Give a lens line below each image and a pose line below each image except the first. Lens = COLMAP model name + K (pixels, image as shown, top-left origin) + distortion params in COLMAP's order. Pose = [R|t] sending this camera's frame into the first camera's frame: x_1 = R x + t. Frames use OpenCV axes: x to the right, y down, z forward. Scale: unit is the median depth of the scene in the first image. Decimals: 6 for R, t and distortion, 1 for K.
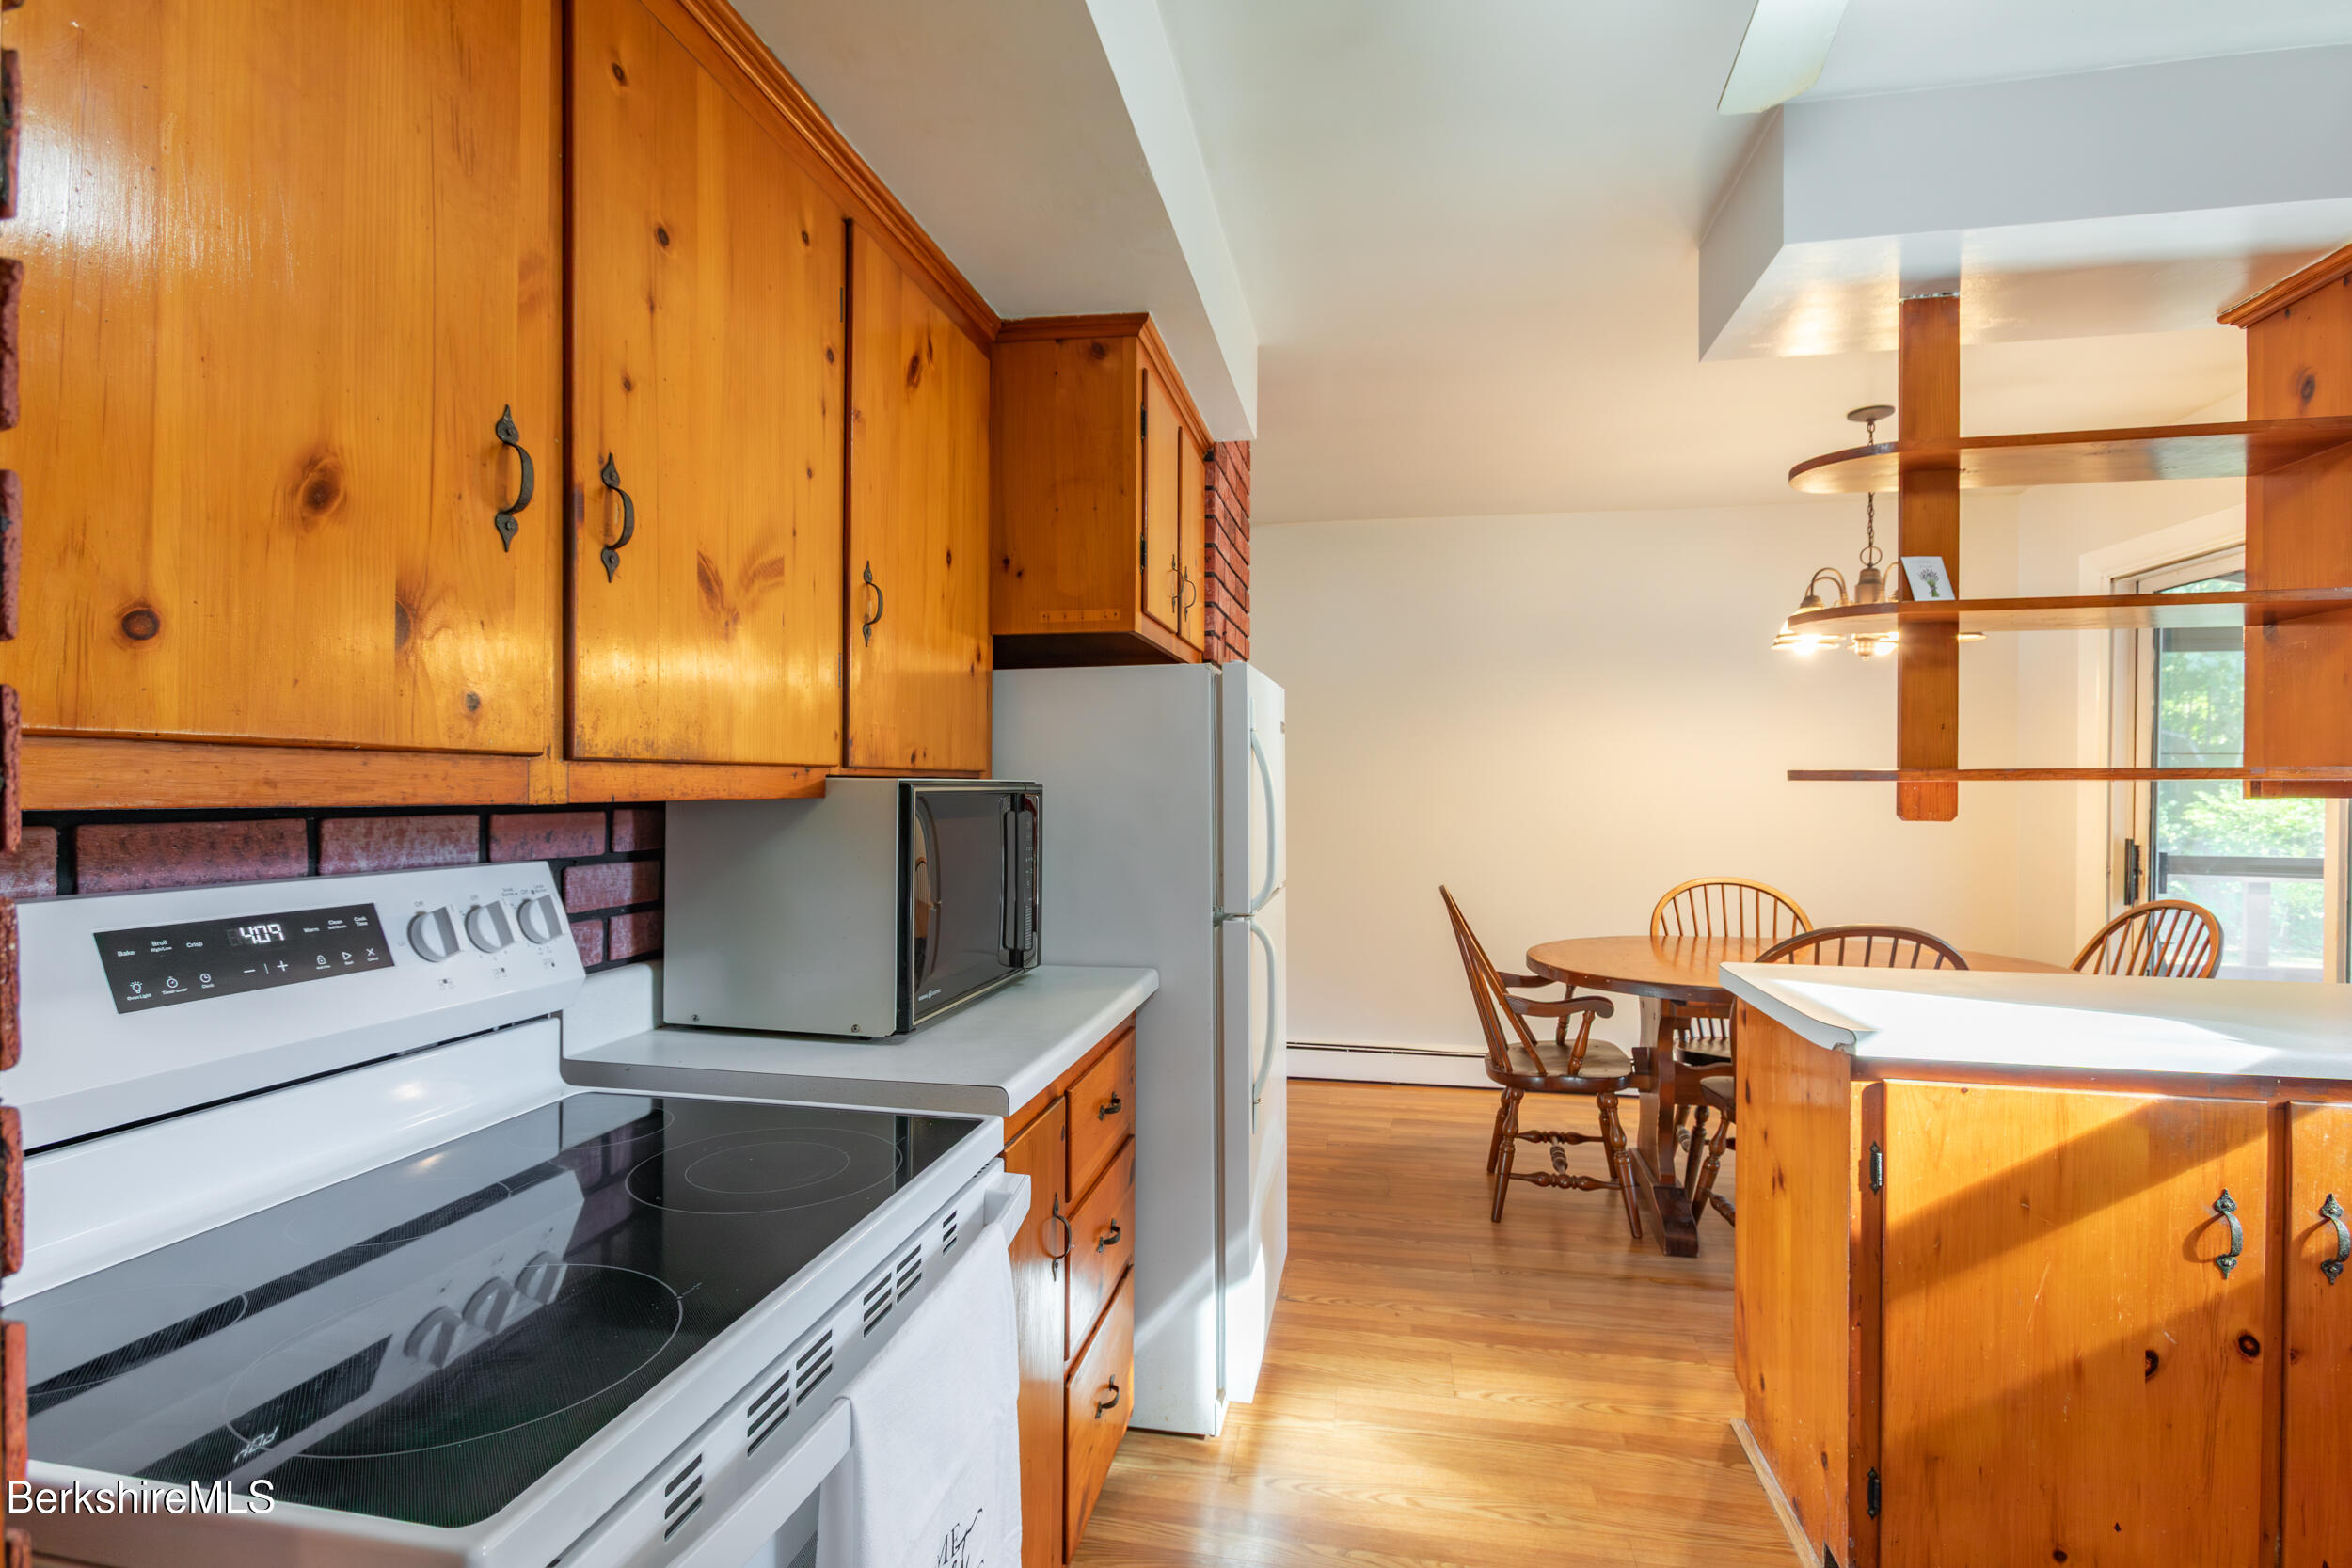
lens RADIAL K [[1145.4, 0, 1176.0], [0, 1145.4, 793.1], [0, 0, 1]] dist [-0.013532, 0.010206]
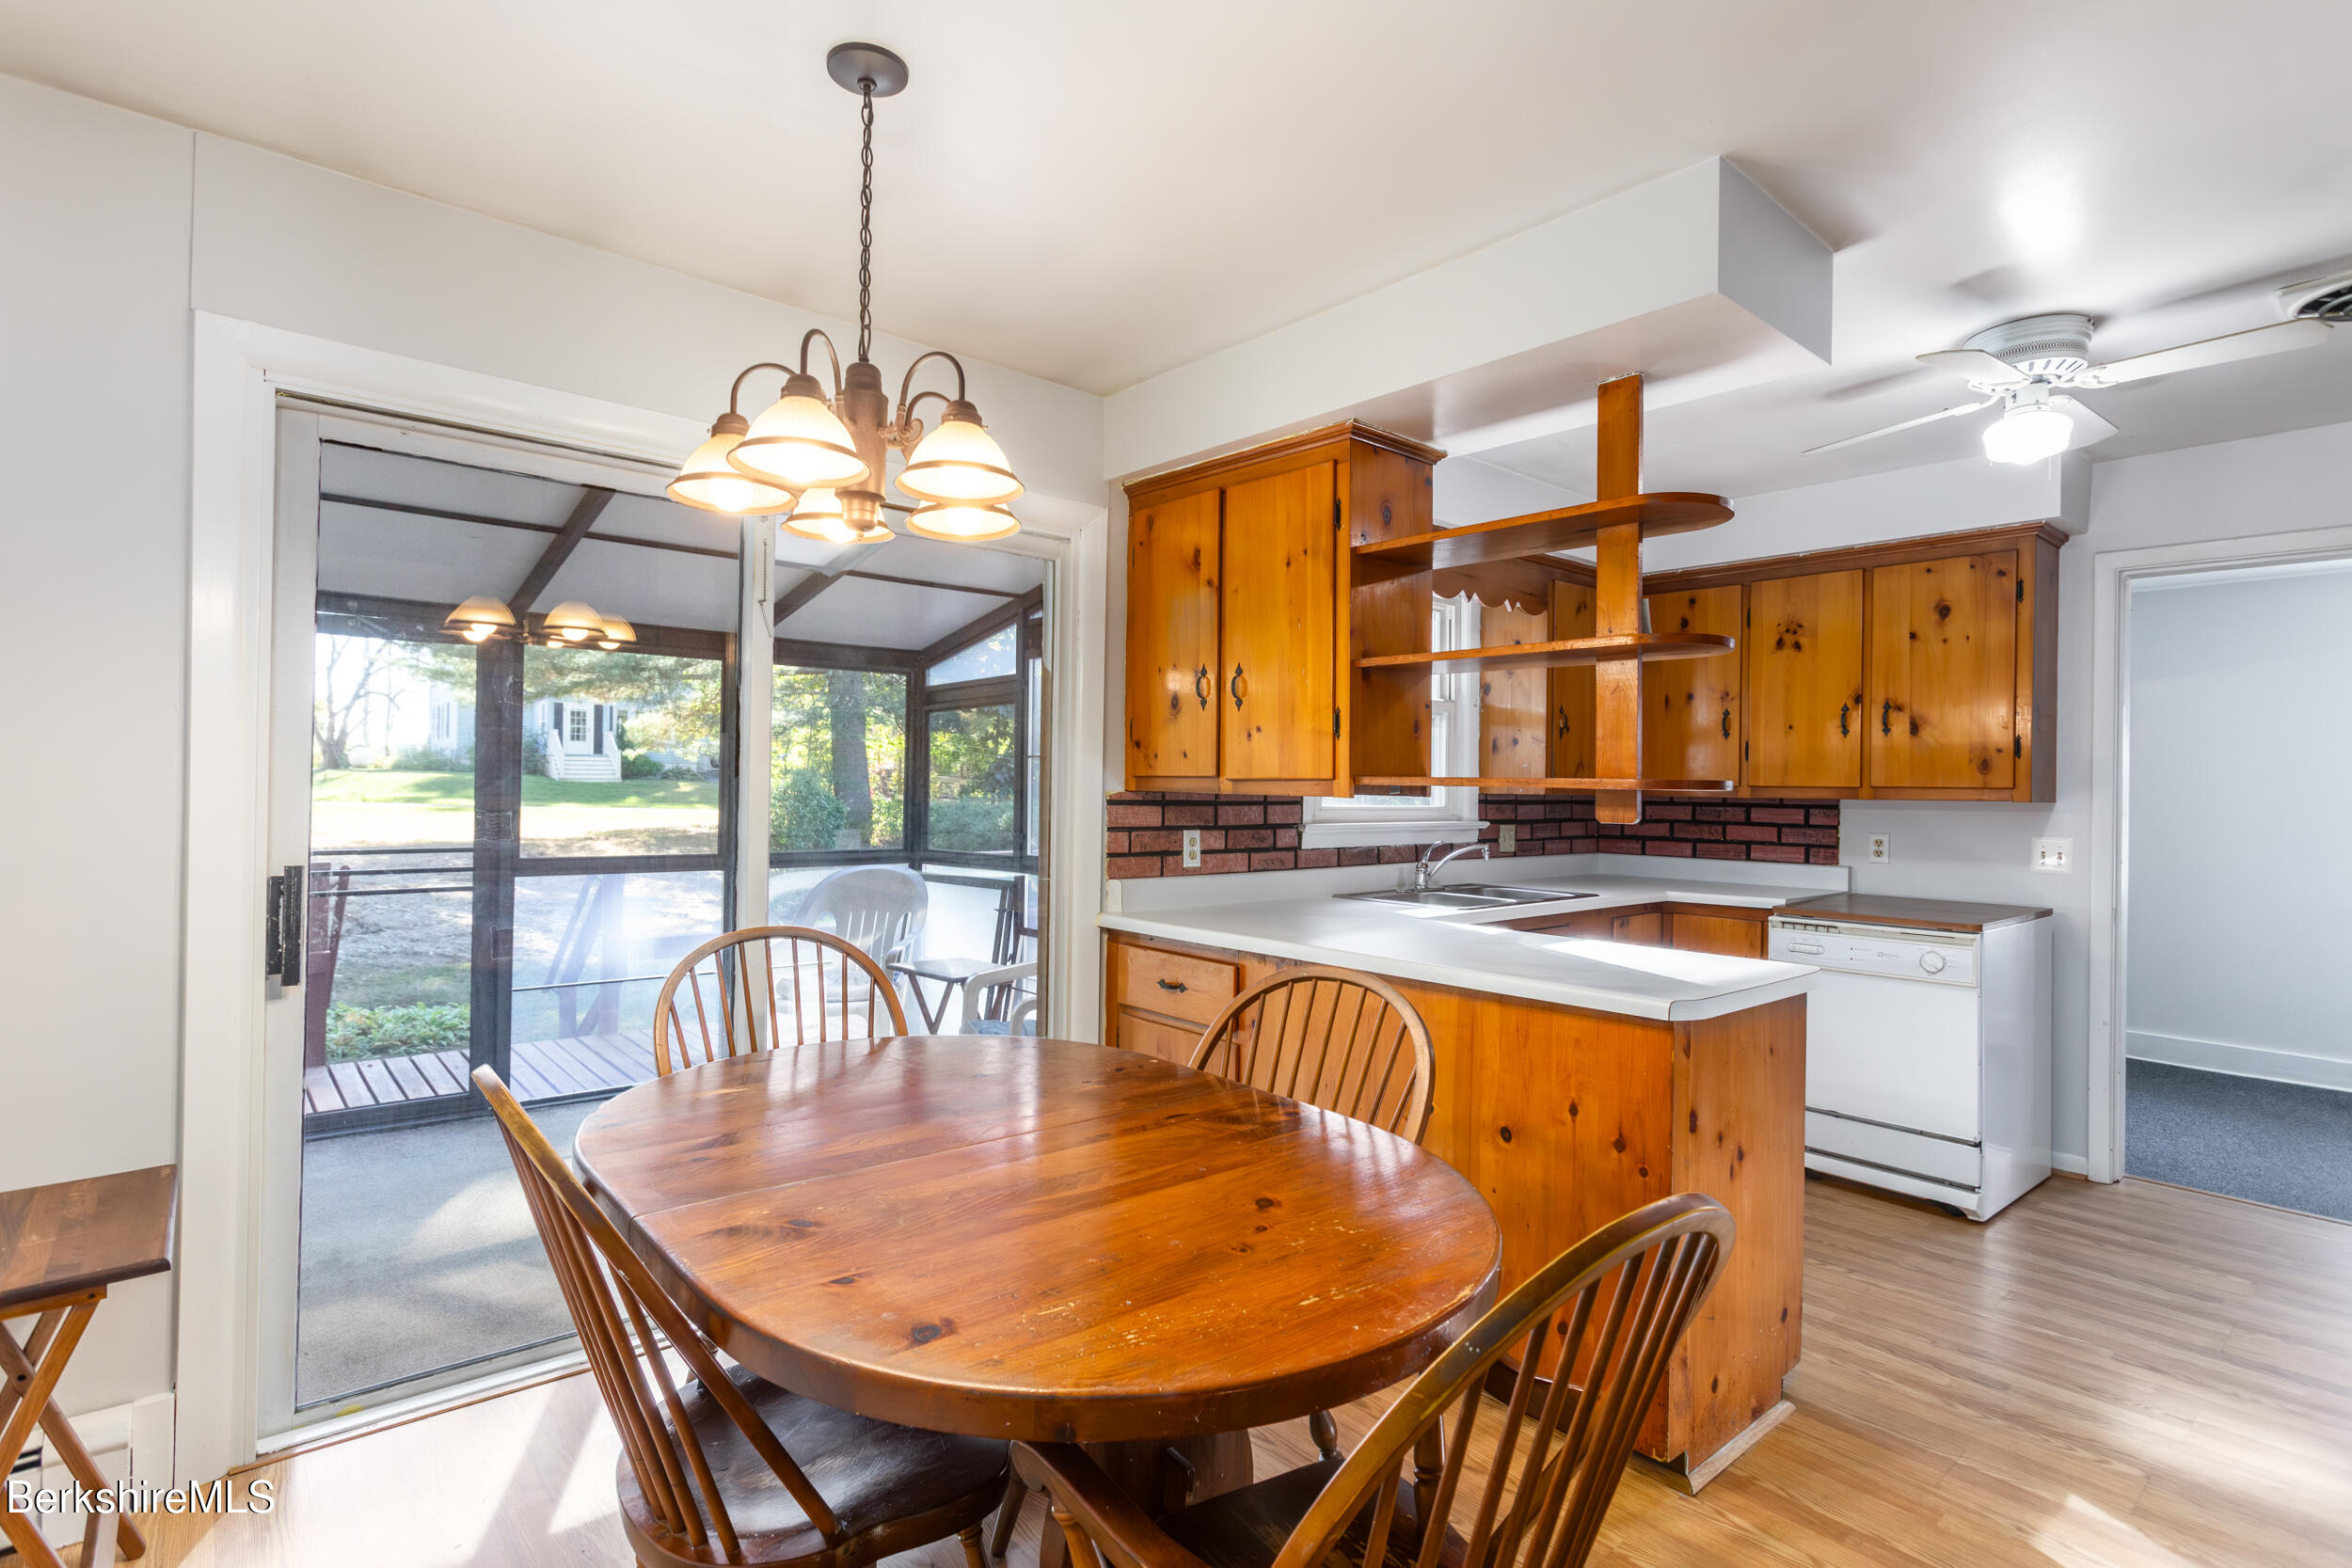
lens RADIAL K [[1145.4, 0, 1155.2], [0, 1145.4, 783.9], [0, 0, 1]] dist [-0.013532, 0.010206]
pose [[-0.778960, -0.024519, 0.626594, 0.297271], [-0.028258, 0.999593, 0.003985, -0.012480], [-0.626436, -0.014602, -0.779336, 2.253425]]
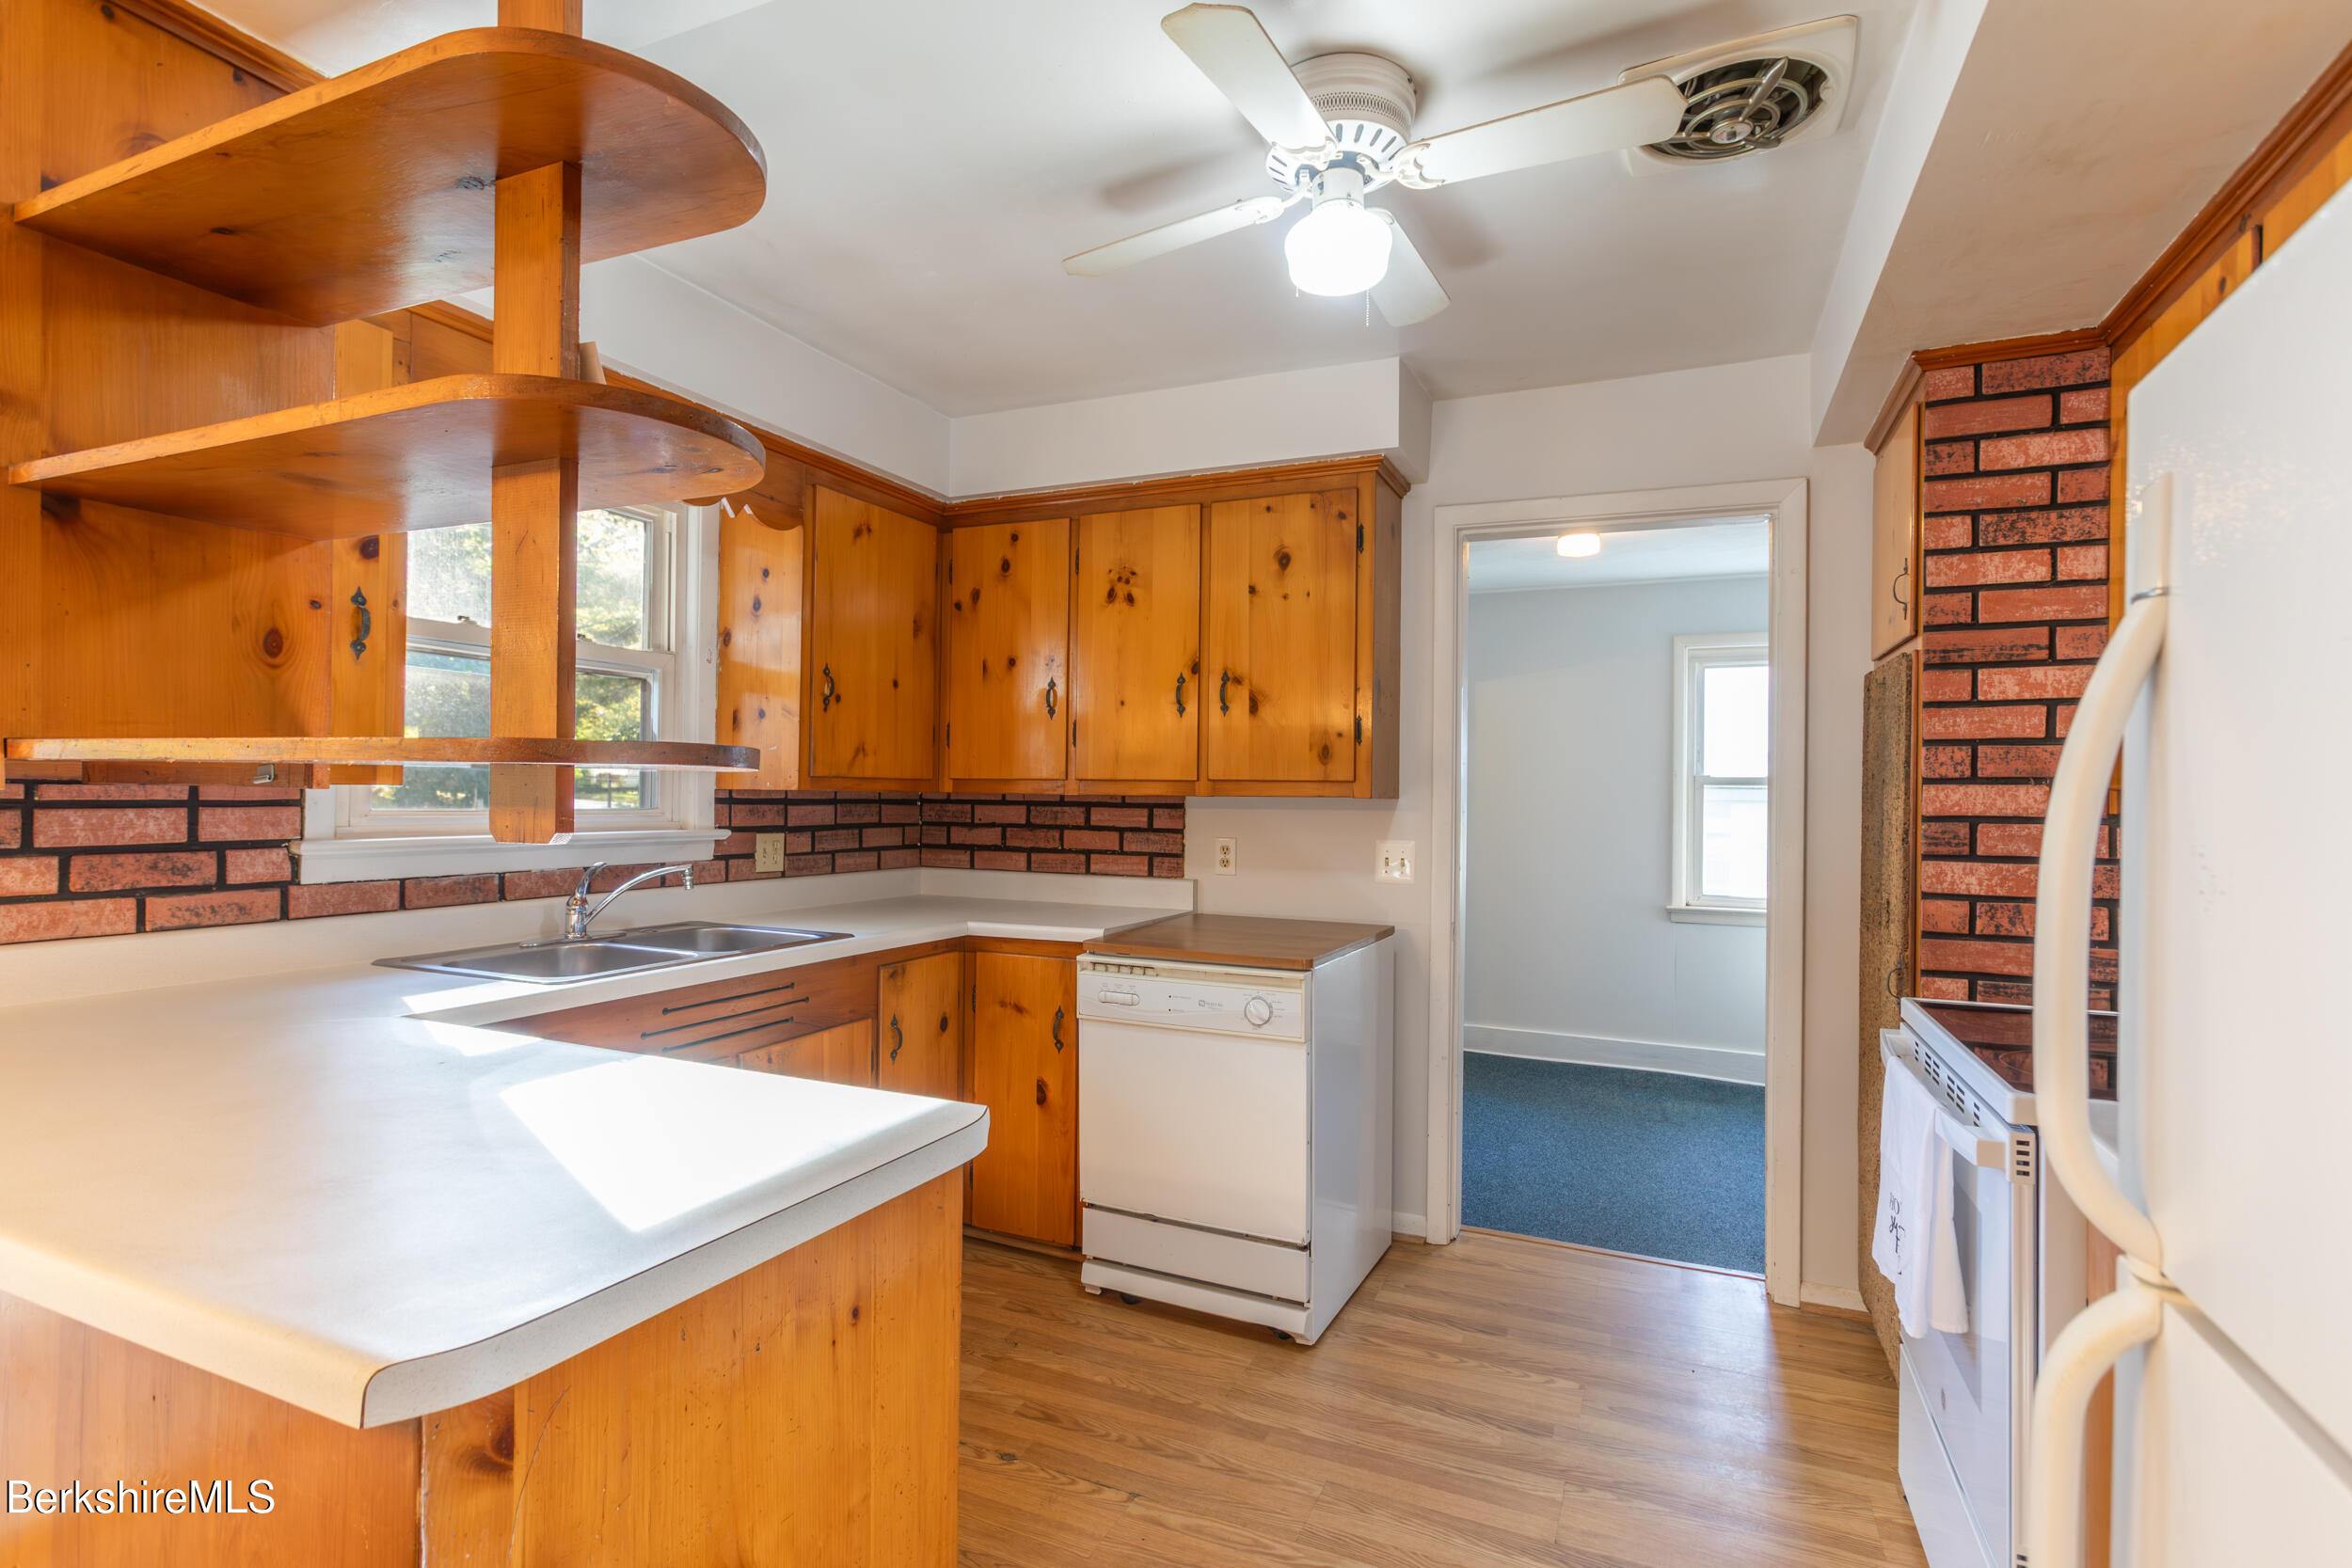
lens RADIAL K [[1145.4, 0, 1163.2], [0, 1145.4, 787.1], [0, 0, 1]] dist [-0.013532, 0.010206]
pose [[-0.971635, -0.026513, 0.234996, 0.262603], [-0.029405, 0.999529, -0.008810, -0.009408], [-0.234652, -0.015470, -0.971956, 1.505651]]
